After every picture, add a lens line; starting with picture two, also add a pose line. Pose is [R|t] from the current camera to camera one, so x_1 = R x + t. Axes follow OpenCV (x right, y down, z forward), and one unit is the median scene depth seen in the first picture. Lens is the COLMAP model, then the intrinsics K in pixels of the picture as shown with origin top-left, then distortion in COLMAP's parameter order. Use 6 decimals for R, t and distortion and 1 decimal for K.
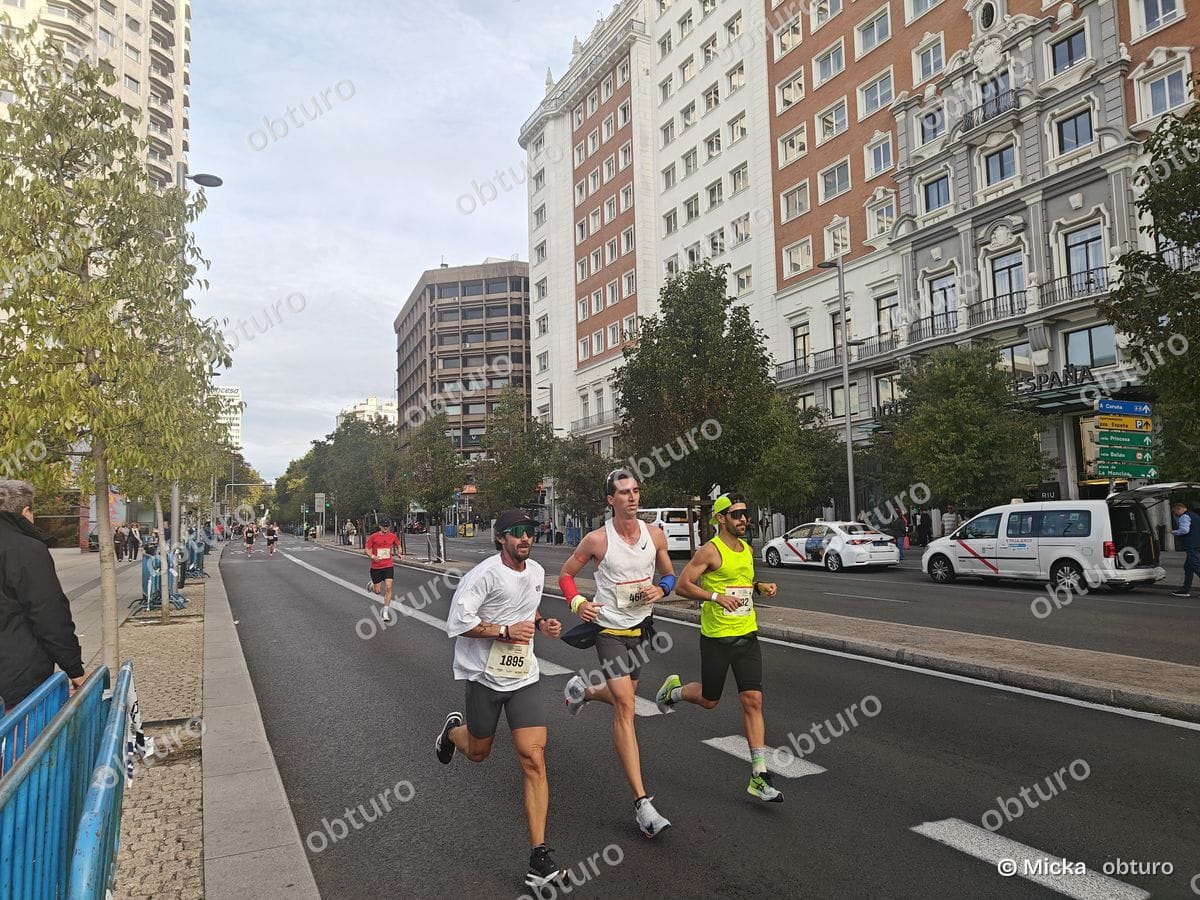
lens RADIAL K [[809.6, 0, 598.9], [0, 809.6, 459.7], [0, 0, 1]] dist [0.007042, 0.002410]
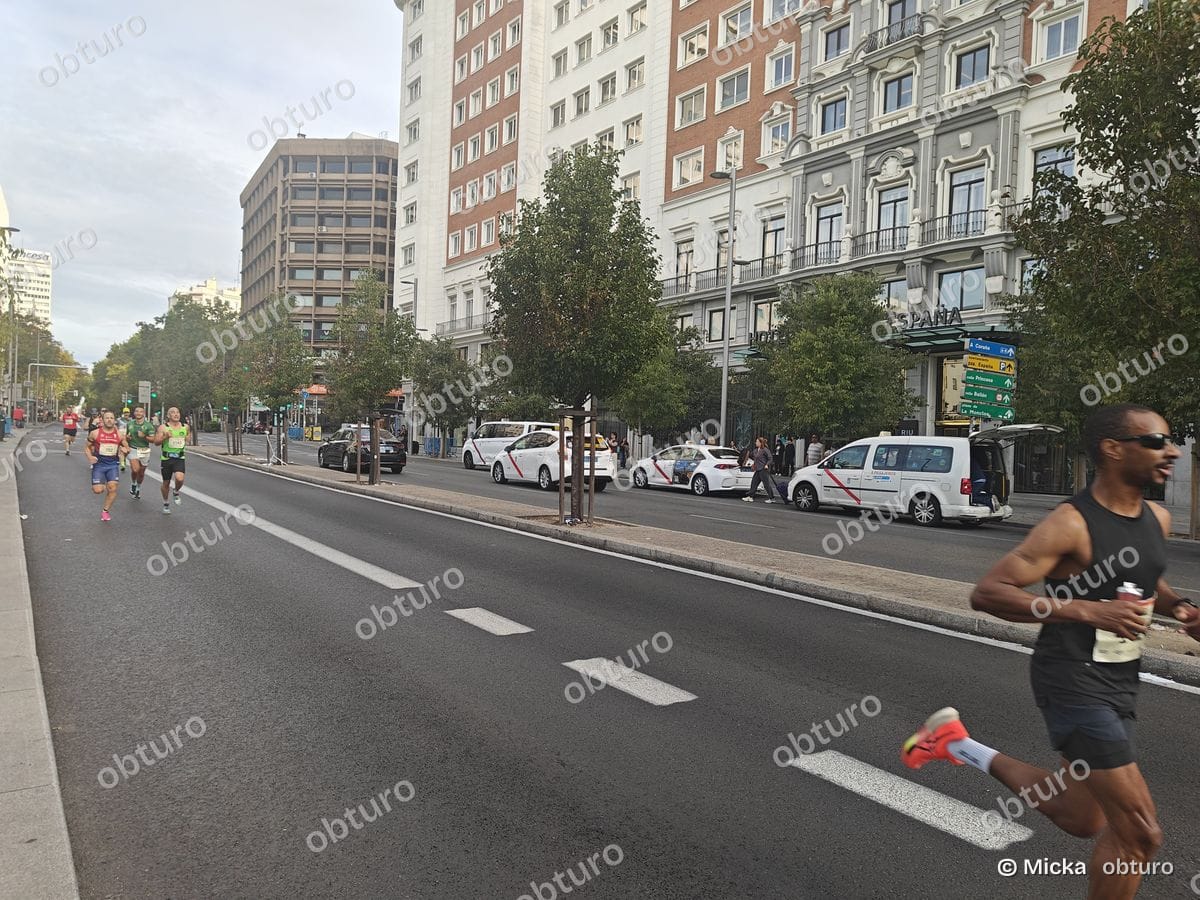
lens RADIAL K [[837.4, 0, 599.8], [0, 837.4, 462.5], [0, 0, 1]] dist [0.004599, 0.004392]
pose [[0.984570, 0.057188, 0.165385, 0.000026], [-0.074125, 0.992410, 0.098117, 0.004541], [-0.158519, -0.108863, 0.981336, 0.015630]]
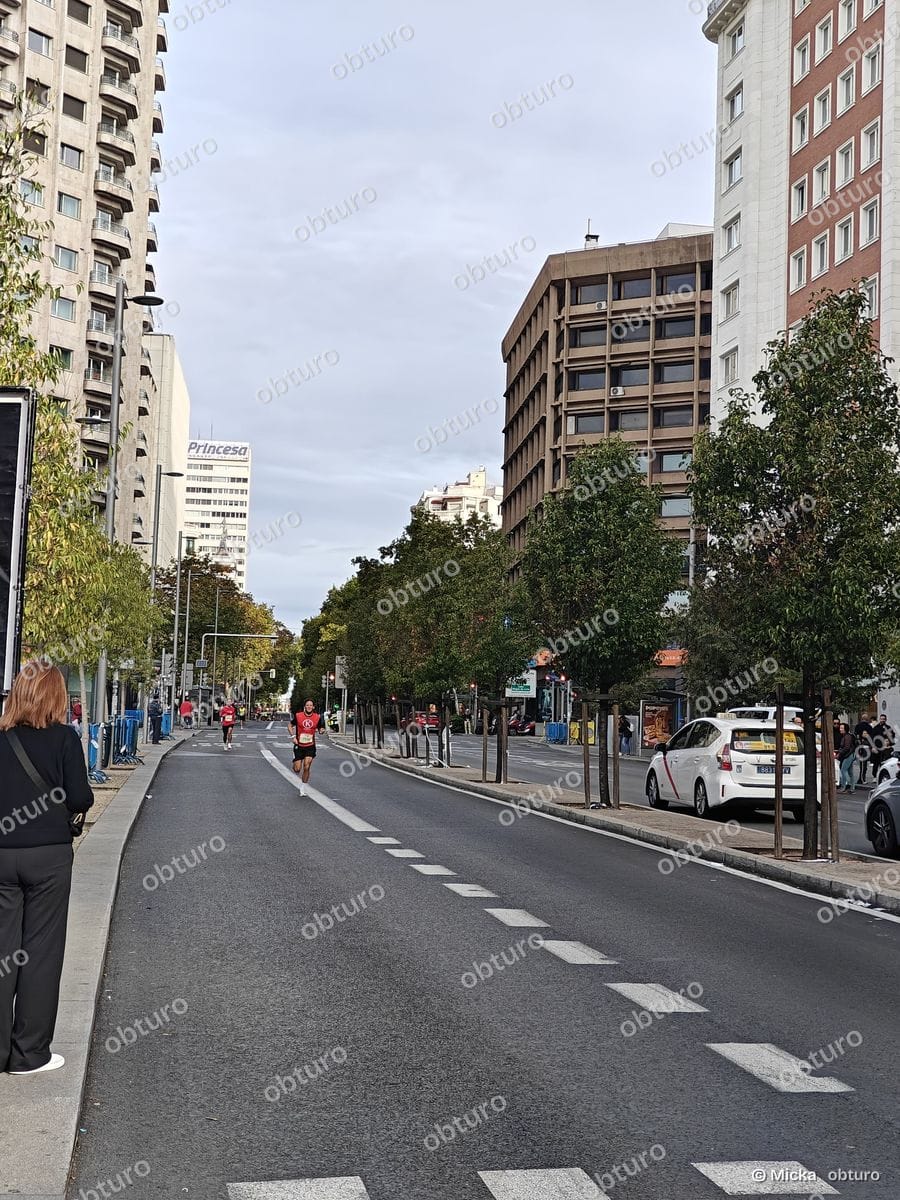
lens RADIAL K [[1729.6, 0, 449.6], [0, 1729.6, 595.8], [0, 0, 1]] dist [-0.002467, 0.000000]
pose [[0.954358, 0.030198, -0.297133, 0.170211], [-0.029514, 0.999541, 0.006787, -0.022039], [0.297202, 0.002292, 0.954812, -0.298836]]
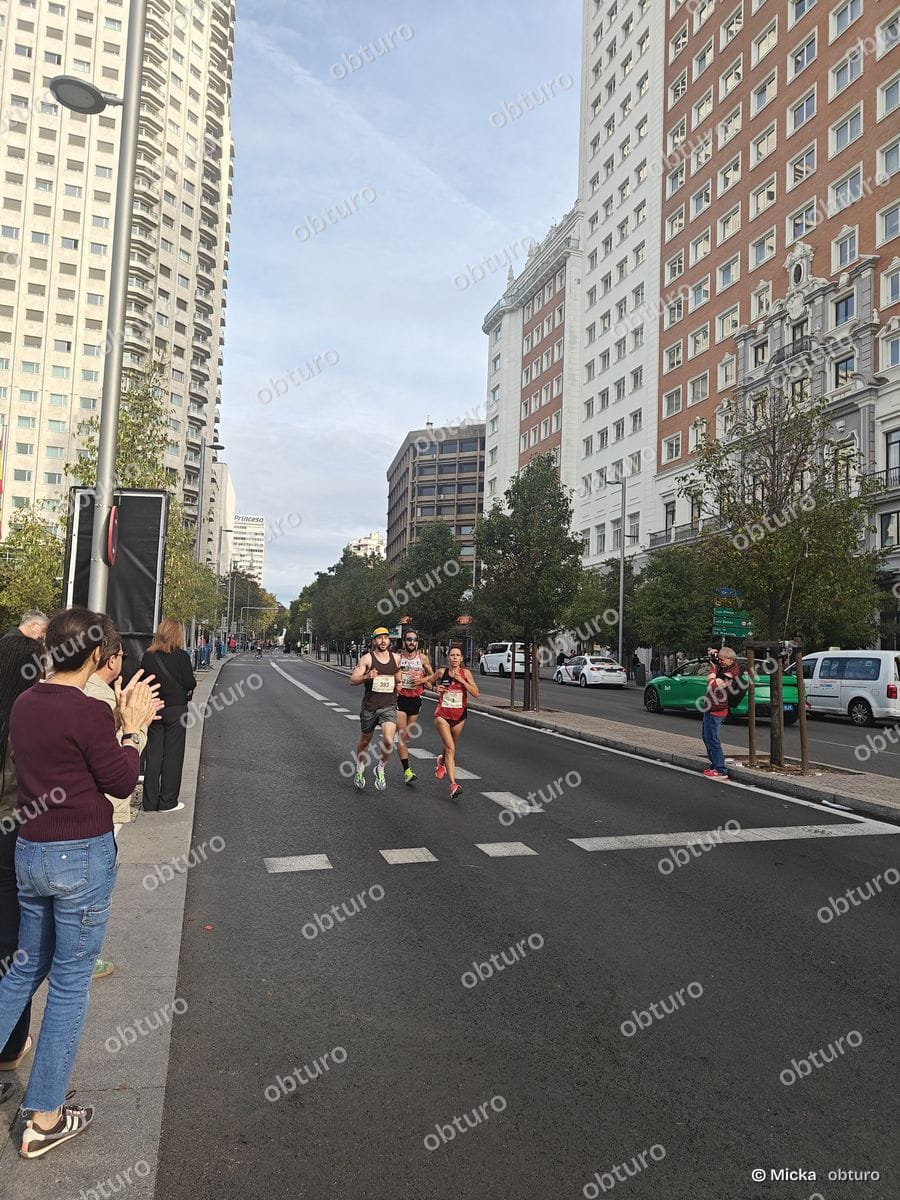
lens RADIAL K [[809.6, 0, 458.3], [0, 809.6, 603.2], [0, 0, 1]] dist [0.007042, 0.002410]
pose [[0.982705, 0.043124, -0.180086, 0.170472], [-0.040655, 0.999022, 0.017380, -0.021924], [0.180659, -0.009758, 0.983497, -0.304670]]
